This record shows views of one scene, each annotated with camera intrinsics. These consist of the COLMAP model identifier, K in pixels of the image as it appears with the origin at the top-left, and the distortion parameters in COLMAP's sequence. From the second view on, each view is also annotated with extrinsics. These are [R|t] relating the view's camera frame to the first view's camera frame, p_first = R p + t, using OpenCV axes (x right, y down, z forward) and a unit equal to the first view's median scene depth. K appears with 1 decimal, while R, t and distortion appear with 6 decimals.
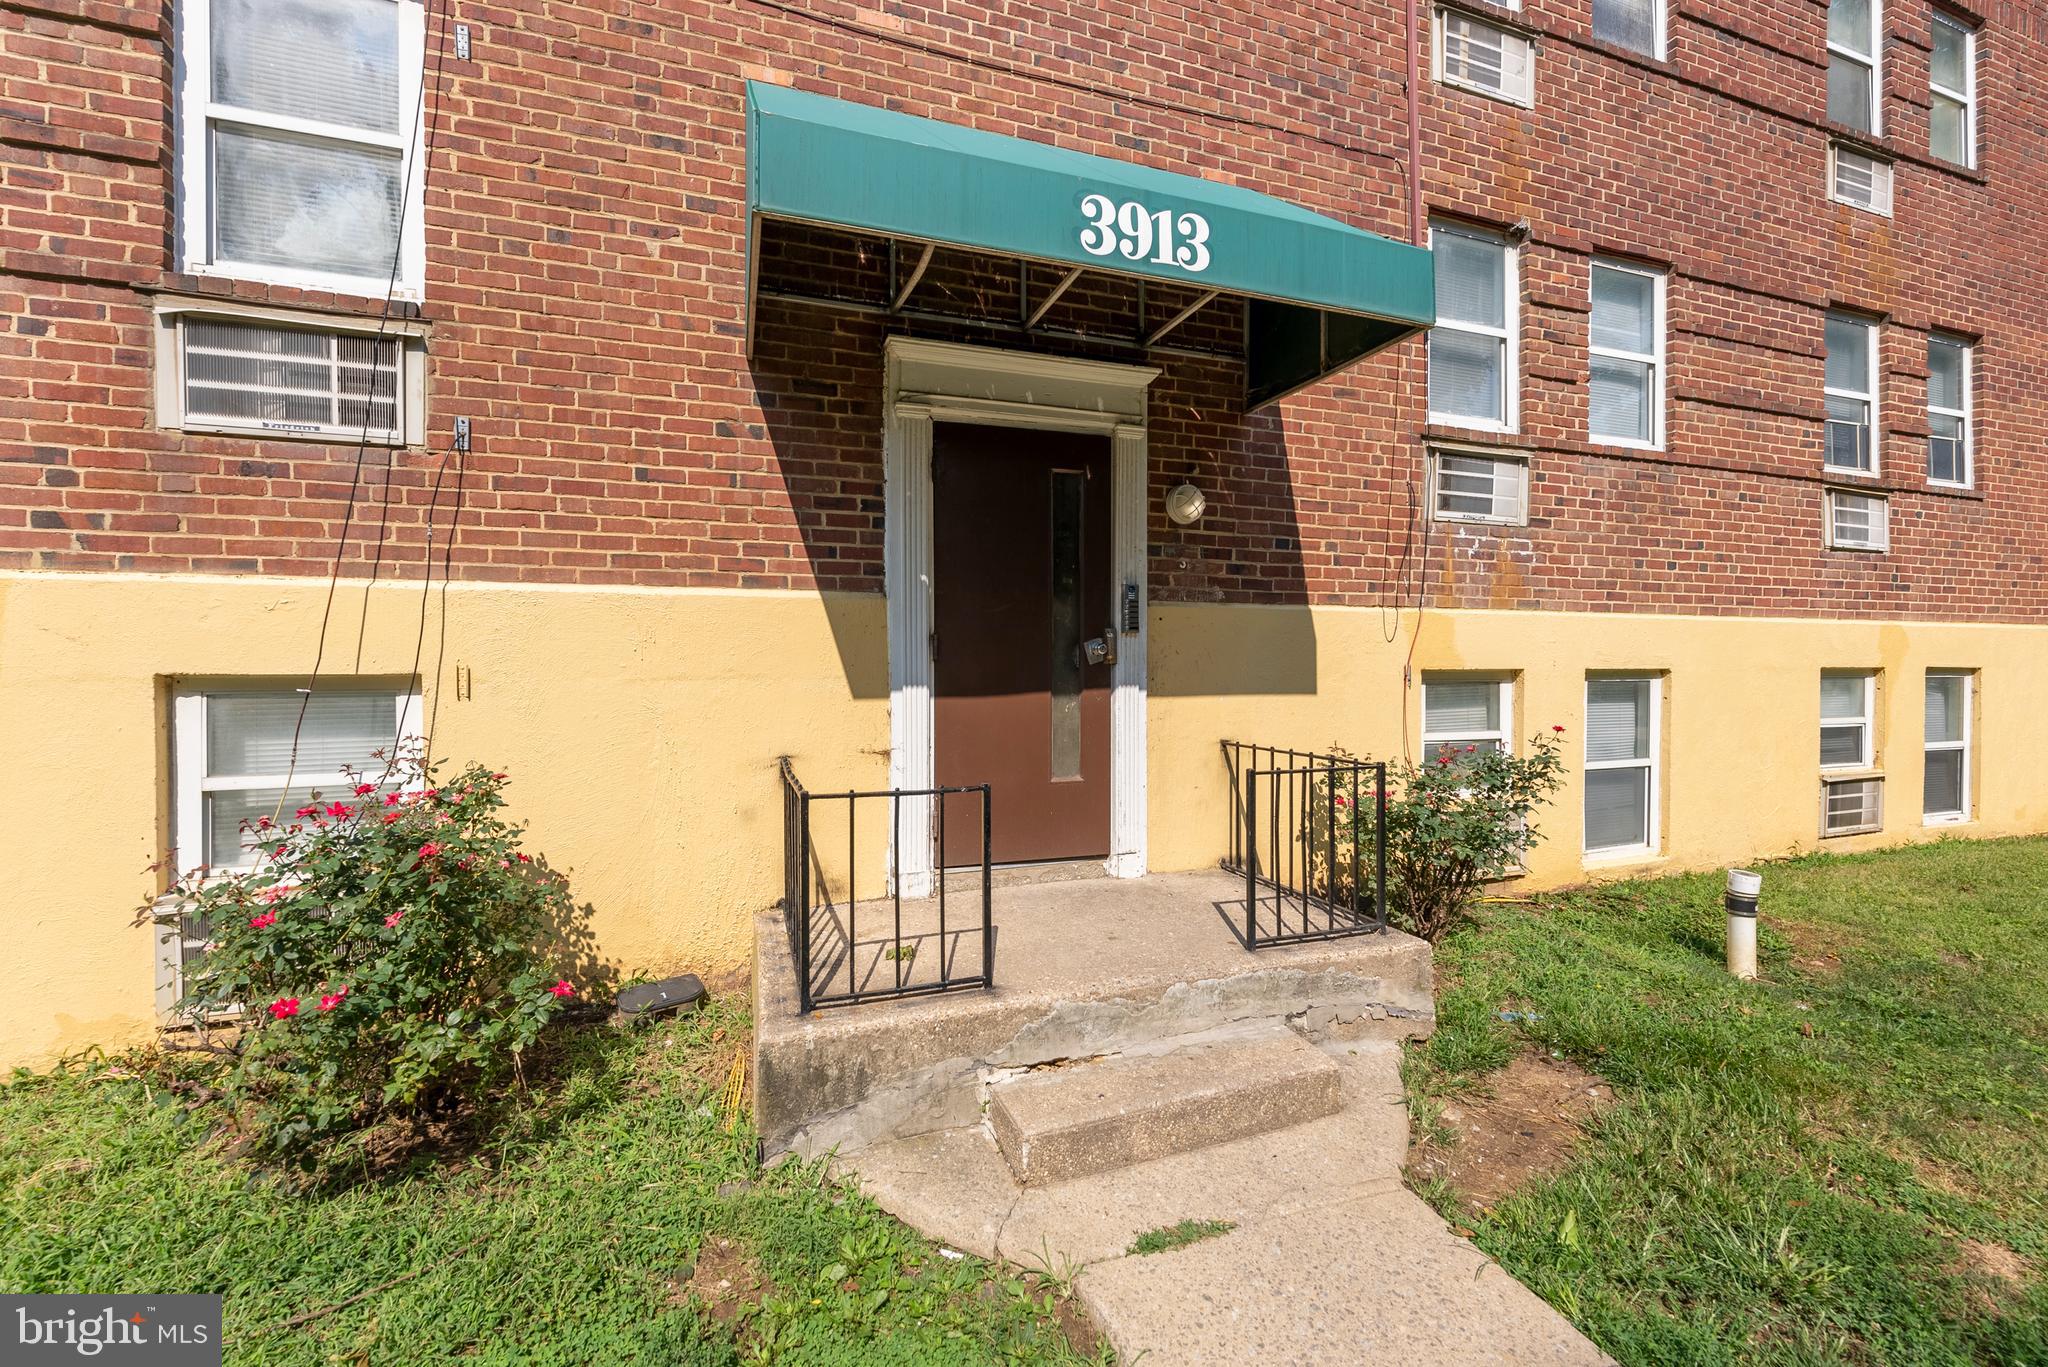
lens RADIAL K [[859.4, 0, 1024.3], [0, 859.4, 656.9], [0, 0, 1]] dist [-0.003994, -0.000492]
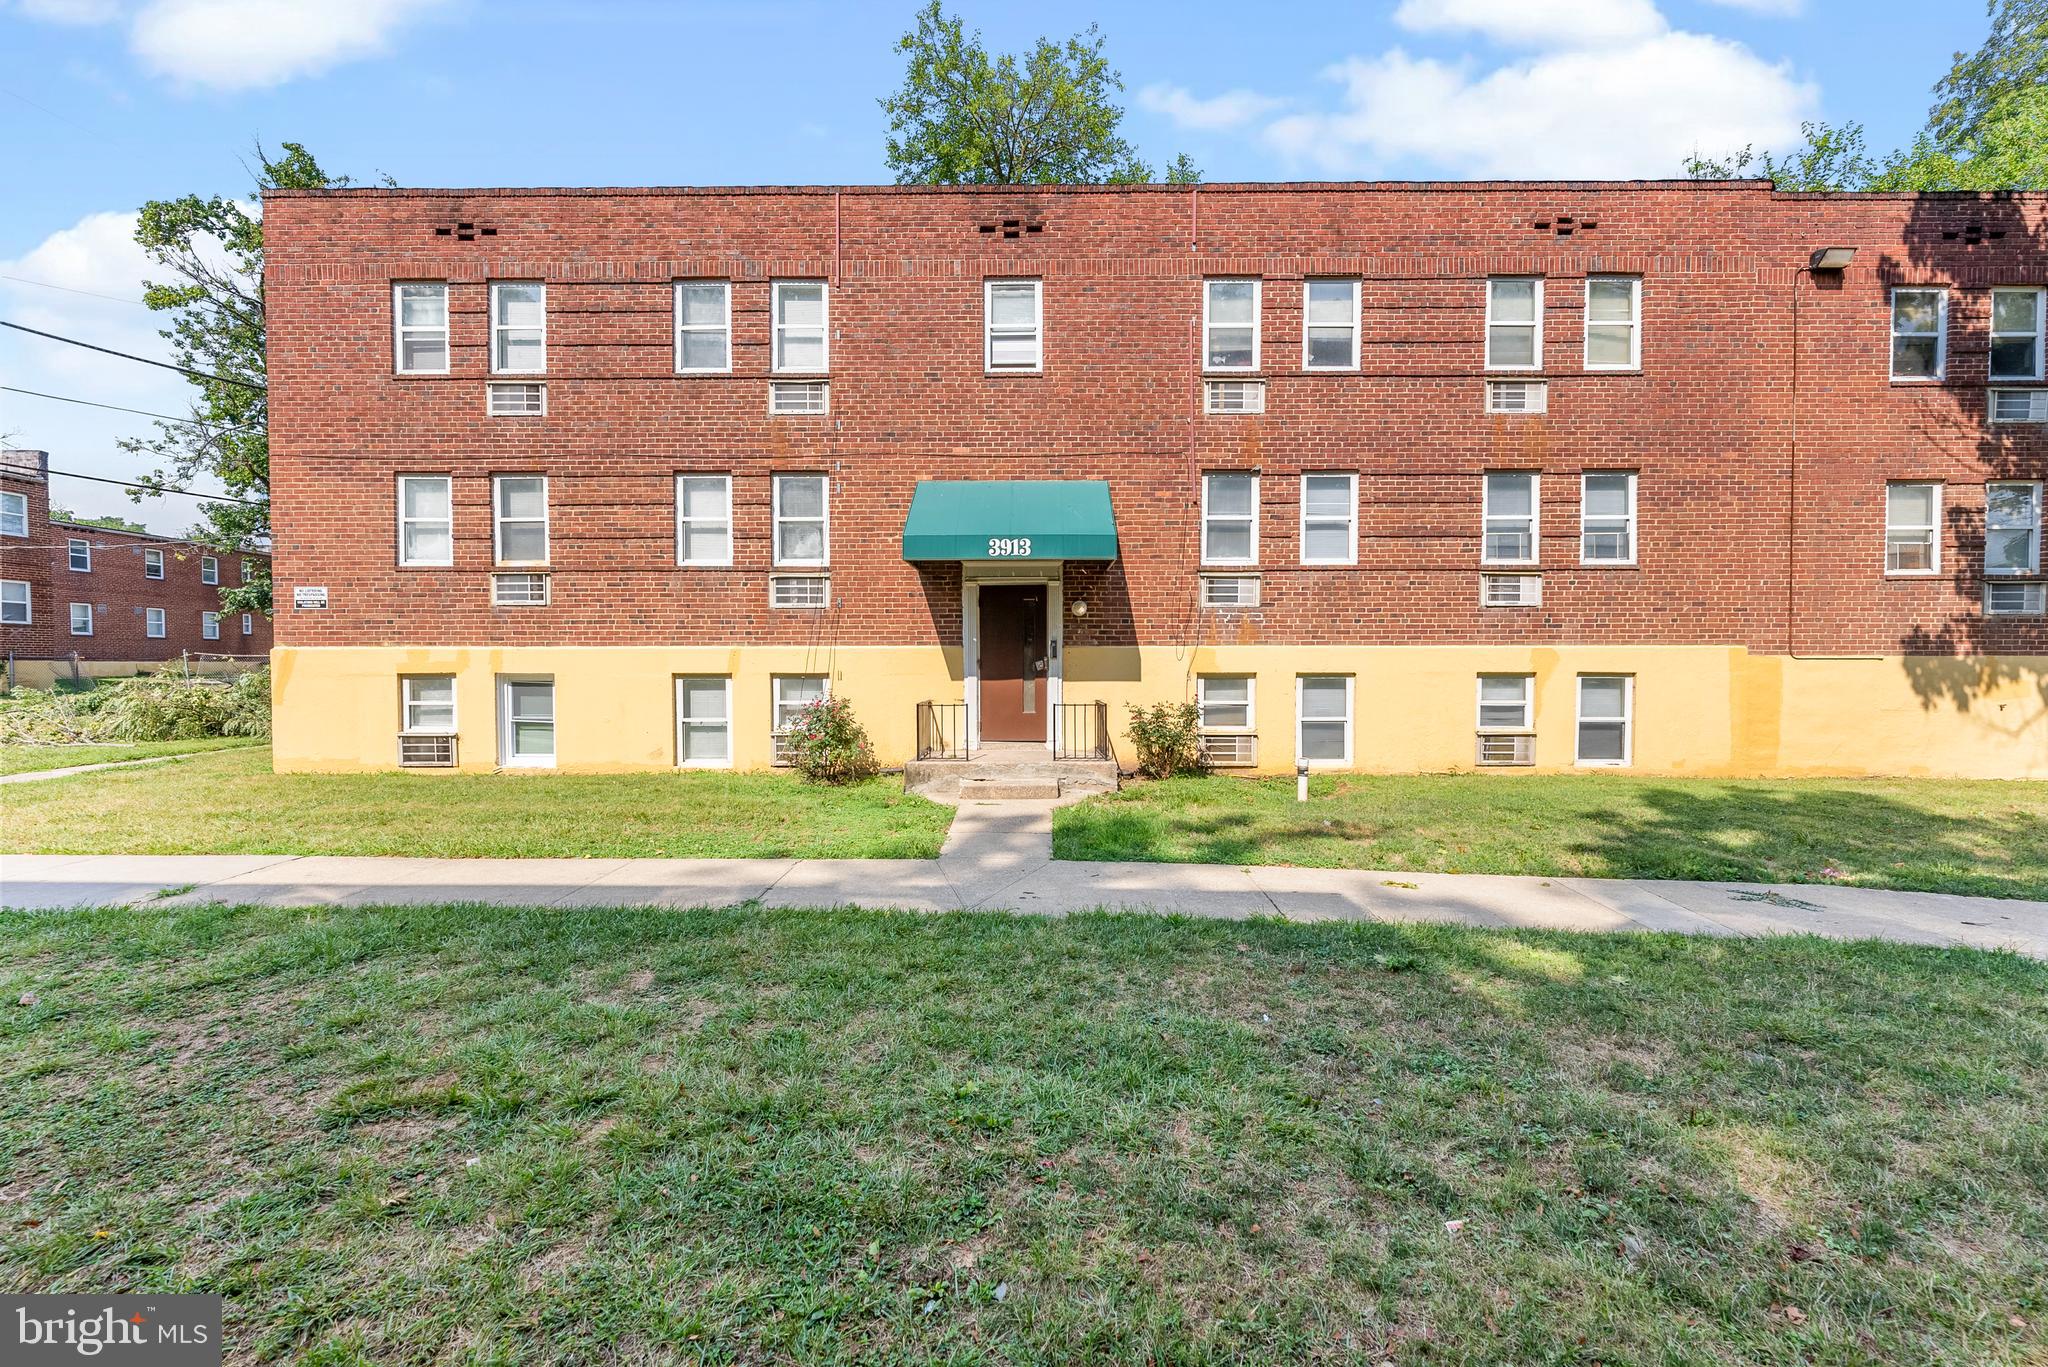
lens RADIAL K [[859.4, 0, 1024.3], [0, 859.4, 656.9], [0, 0, 1]] dist [-0.003994, -0.000492]
pose [[0.937704, -0.002247, -0.347427, 0.955152], [0.002492, 0.999997, 0.000259, -0.032828], [0.347425, -0.001108, 0.937707, -1.523703]]
